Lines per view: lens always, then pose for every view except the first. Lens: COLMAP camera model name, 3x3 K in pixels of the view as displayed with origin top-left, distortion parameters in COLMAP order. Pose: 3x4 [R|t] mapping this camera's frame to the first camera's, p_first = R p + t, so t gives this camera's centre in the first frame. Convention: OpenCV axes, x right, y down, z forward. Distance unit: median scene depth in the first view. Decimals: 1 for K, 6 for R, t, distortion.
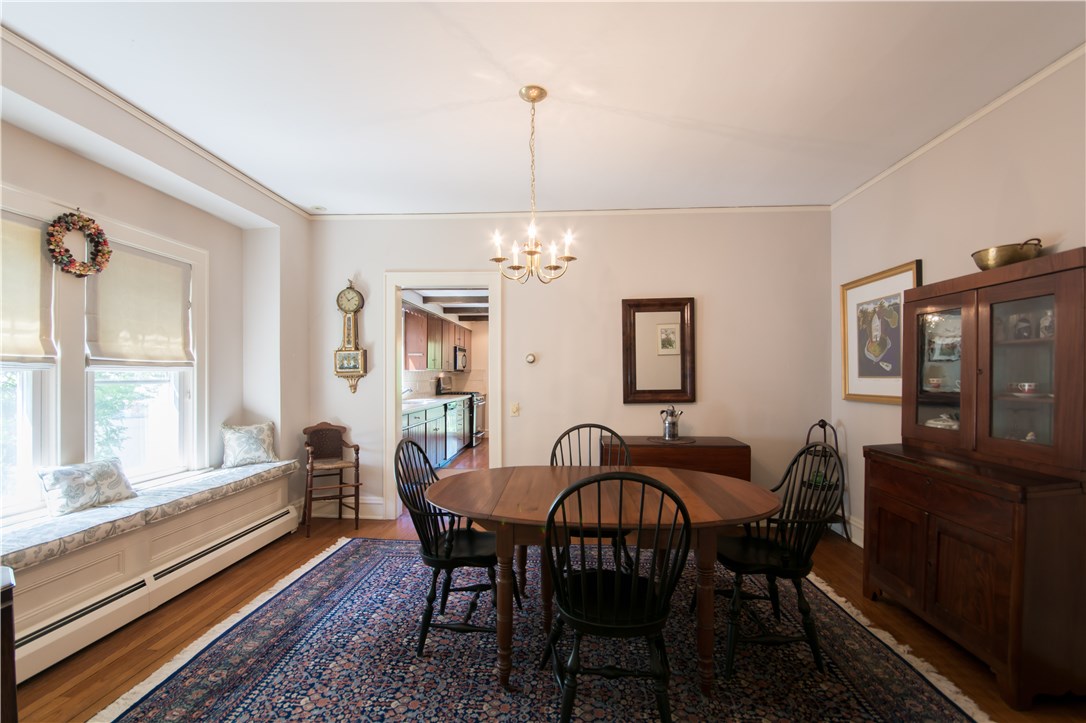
lens RADIAL K [[488.2, 0, 528.9], [0, 488.2, 376.2], [0, 0, 1]] dist [0.010059, -0.010293]
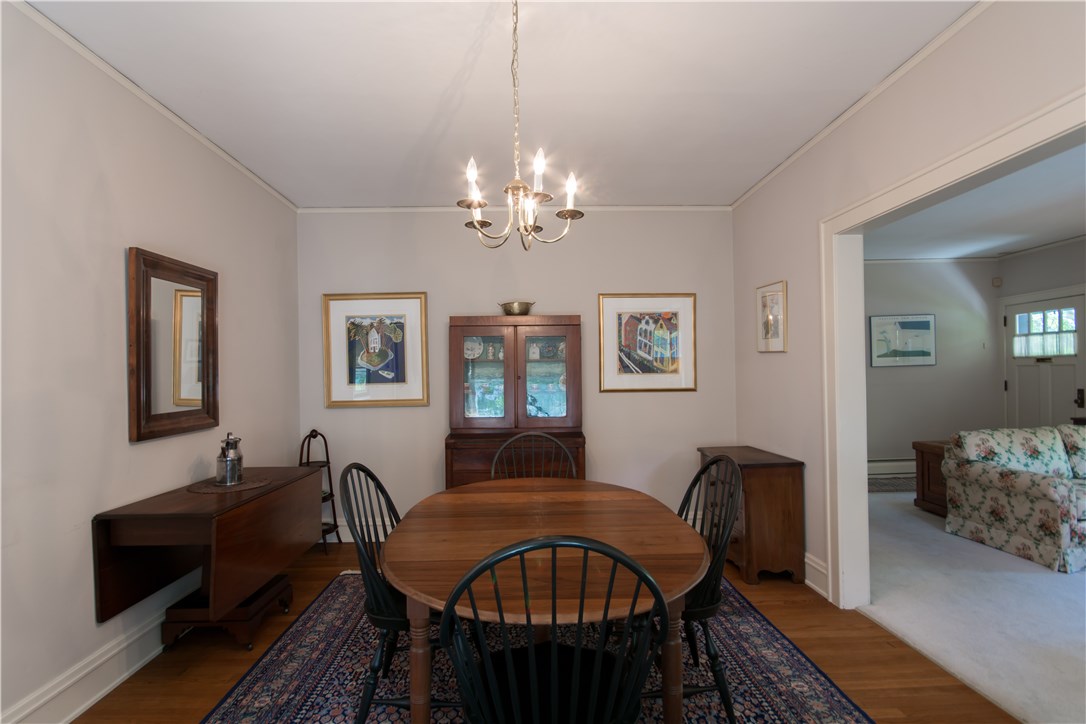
lens RADIAL K [[488.2, 0, 542.9], [0, 488.2, 370.4], [0, 0, 1]] dist [0.010059, -0.010293]
pose [[-0.095516, 0.012205, 0.995353, -0.413889], [0.018410, 0.999775, -0.010492, -0.009668], [-0.995258, 0.017323, -0.095720, 0.655193]]
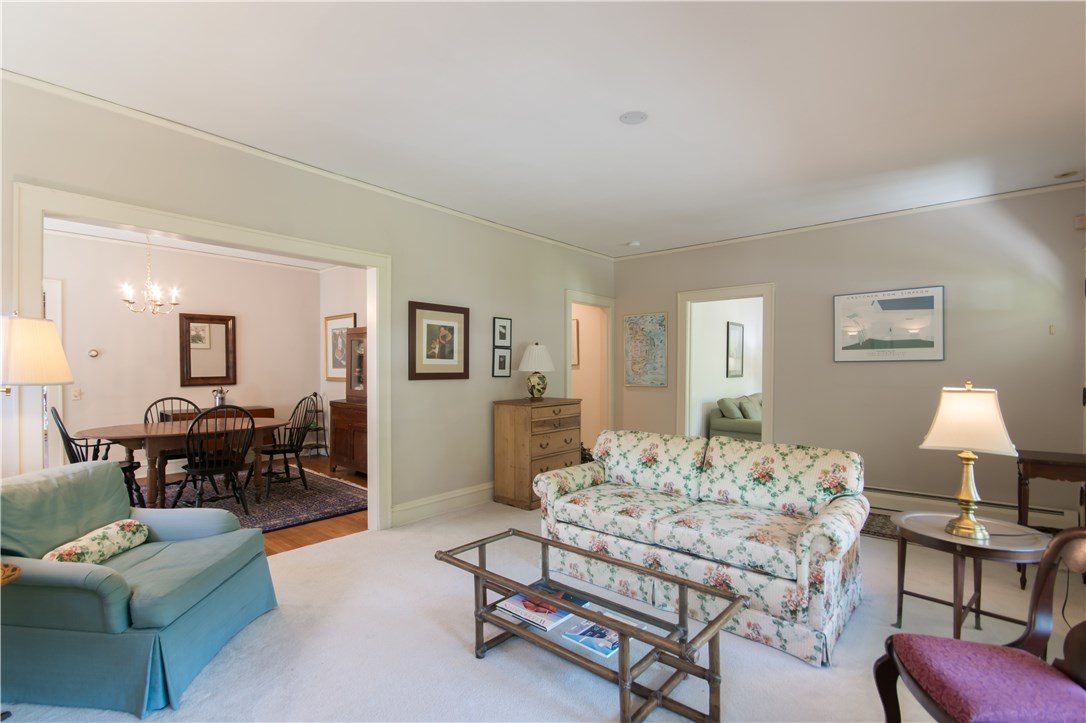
lens RADIAL K [[488.2, 0, 532.7], [0, 488.2, 371.1], [0, 0, 1]] dist [0.010059, -0.010293]
pose [[0.600724, -0.004270, 0.799445, -0.353572], [-0.002548, 0.999970, 0.007256, -0.002274], [-0.799453, -0.006395, 0.600695, -0.718374]]
